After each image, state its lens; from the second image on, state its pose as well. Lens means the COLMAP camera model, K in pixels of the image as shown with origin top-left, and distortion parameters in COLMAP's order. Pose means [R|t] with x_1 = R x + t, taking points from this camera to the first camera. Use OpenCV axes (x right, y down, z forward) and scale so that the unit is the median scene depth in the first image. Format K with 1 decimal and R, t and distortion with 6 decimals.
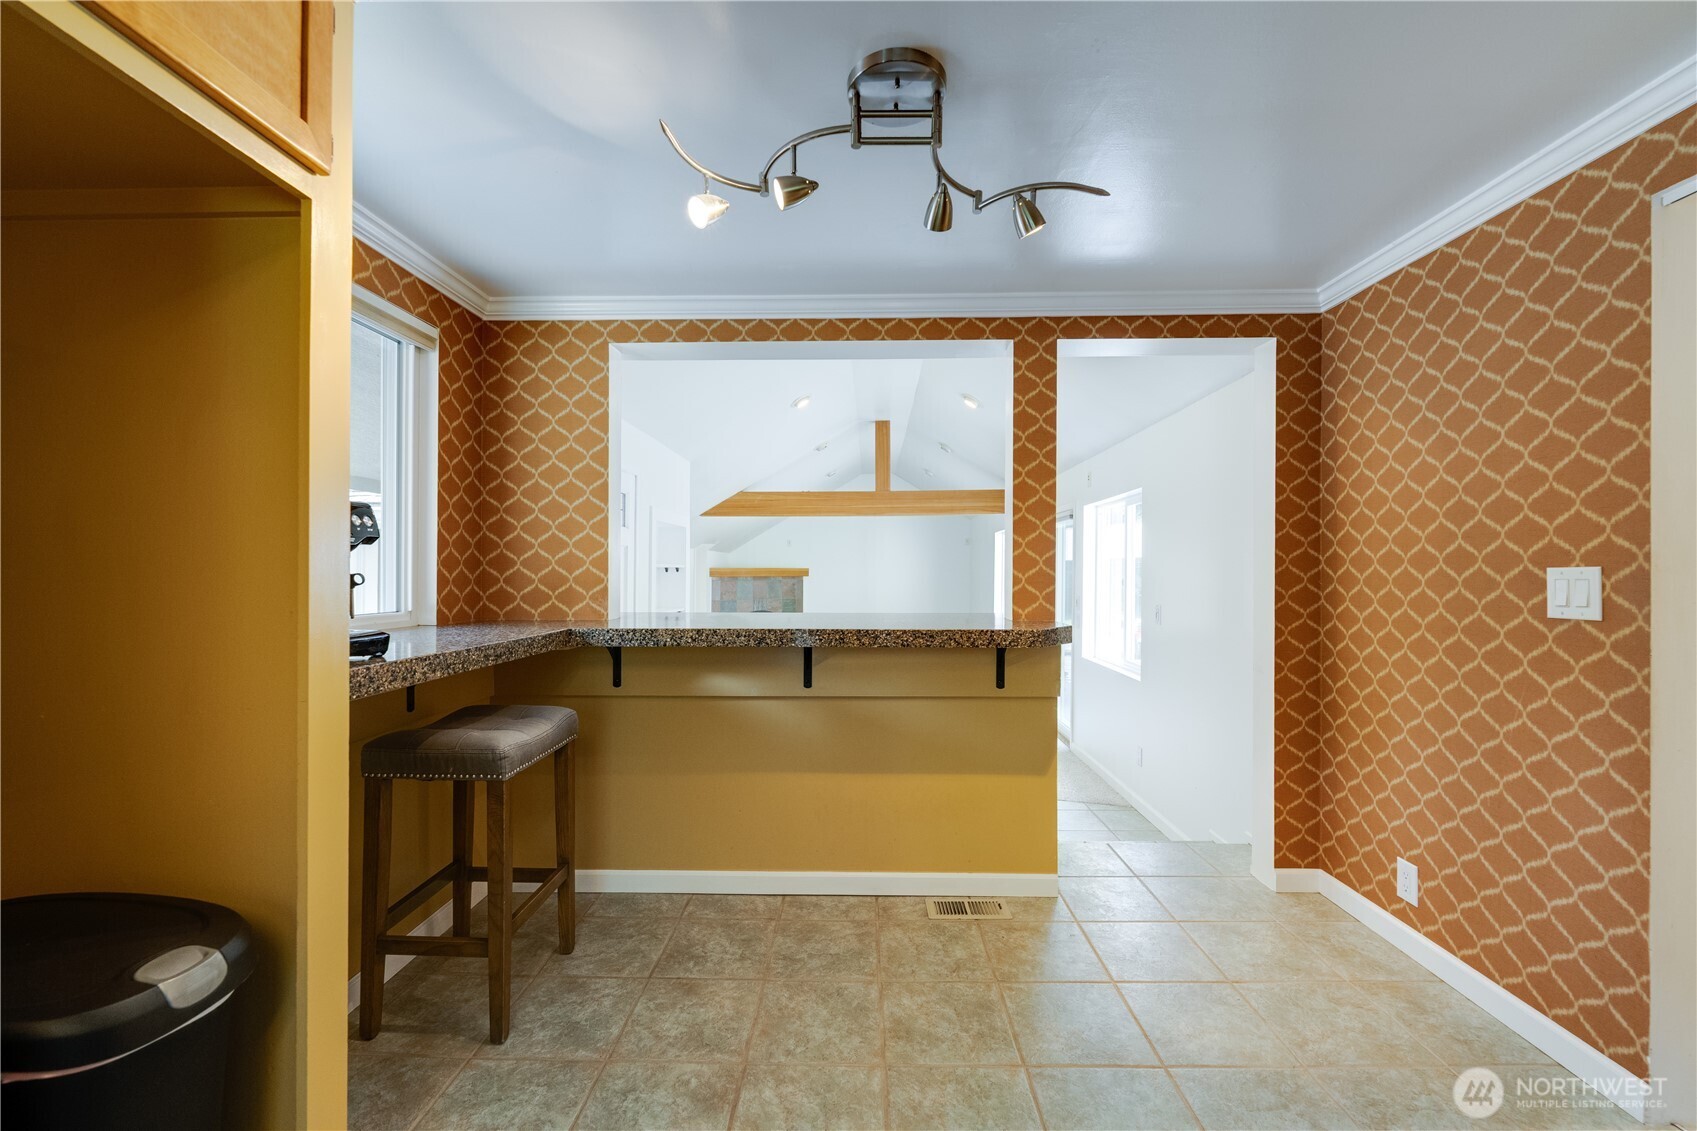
lens RADIAL K [[668.8, 0, 887.2], [0, 668.8, 571.1], [0, 0, 1]] dist [-0.005298, -0.000135]
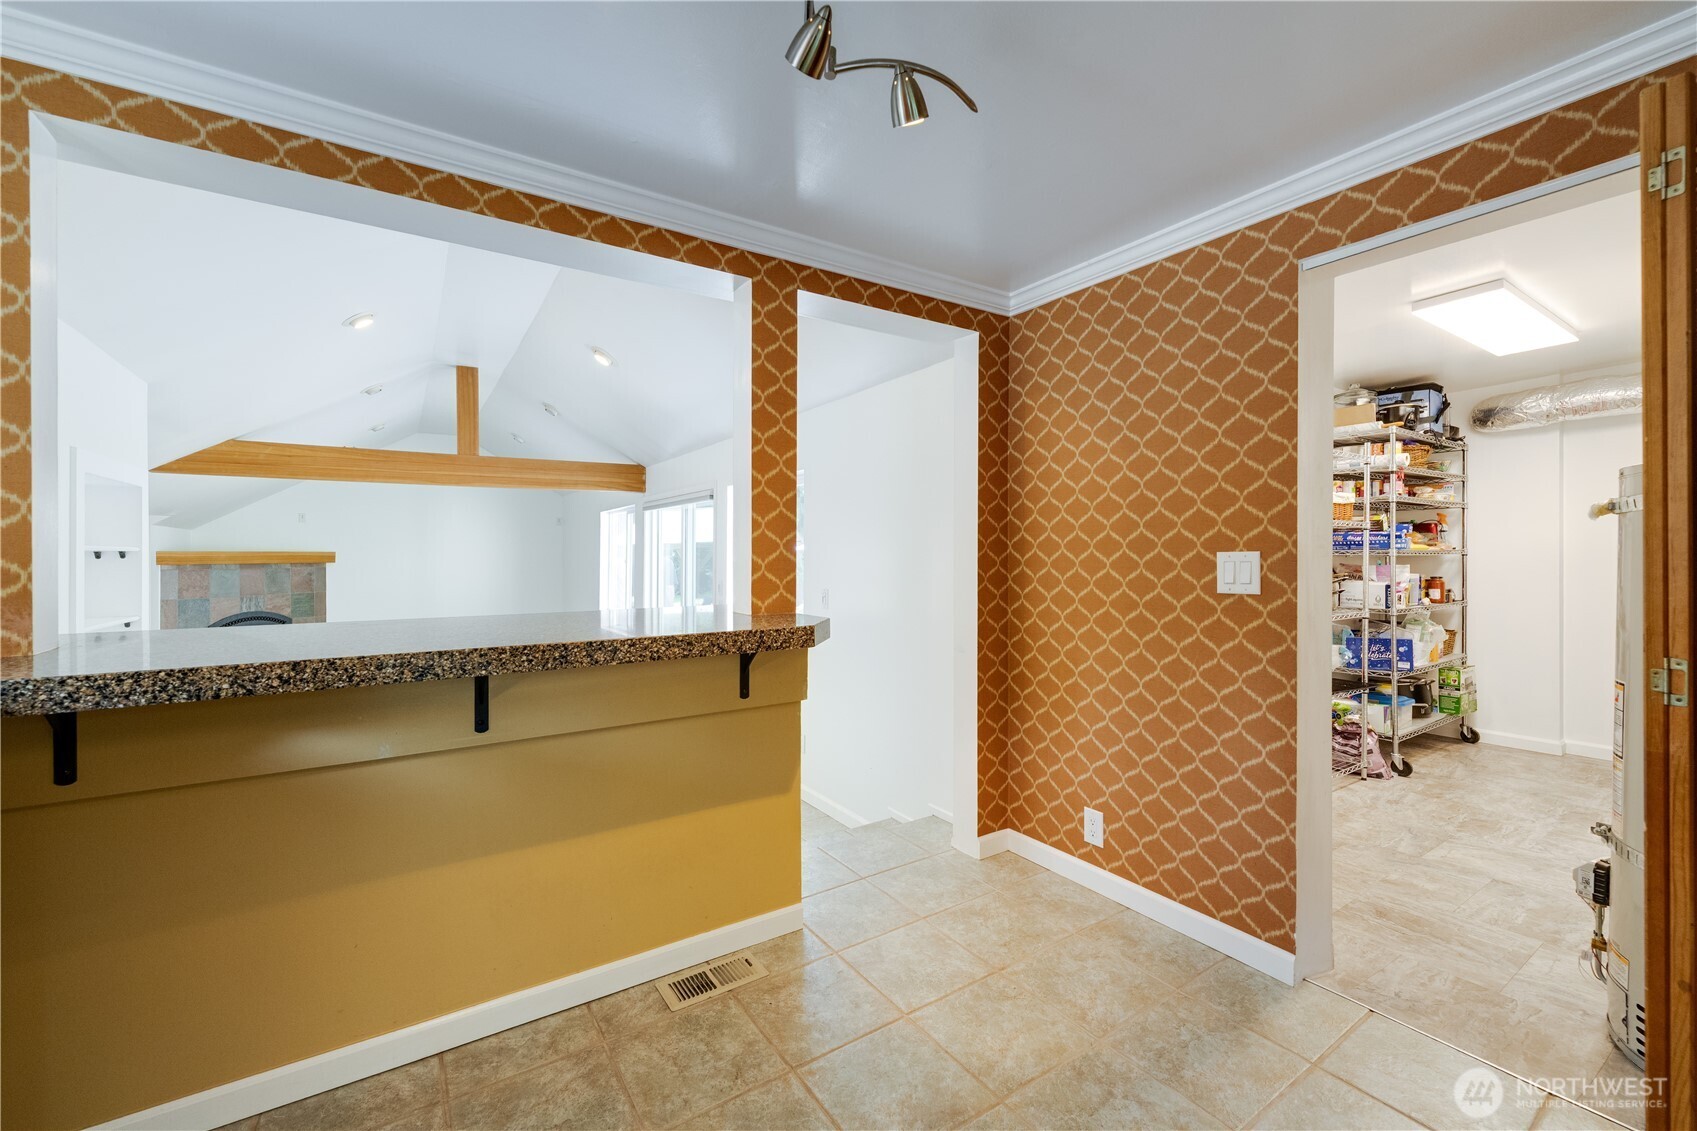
lens RADIAL K [[668.8, 0, 846.5], [0, 668.8, 558.4], [0, 0, 1]] dist [-0.005298, -0.000135]
pose [[0.841334, -0.006012, 0.540482, -0.176152], [0.002455, 0.999970, 0.007302, -0.003049], [-0.540510, -0.004816, 0.841324, 0.249196]]
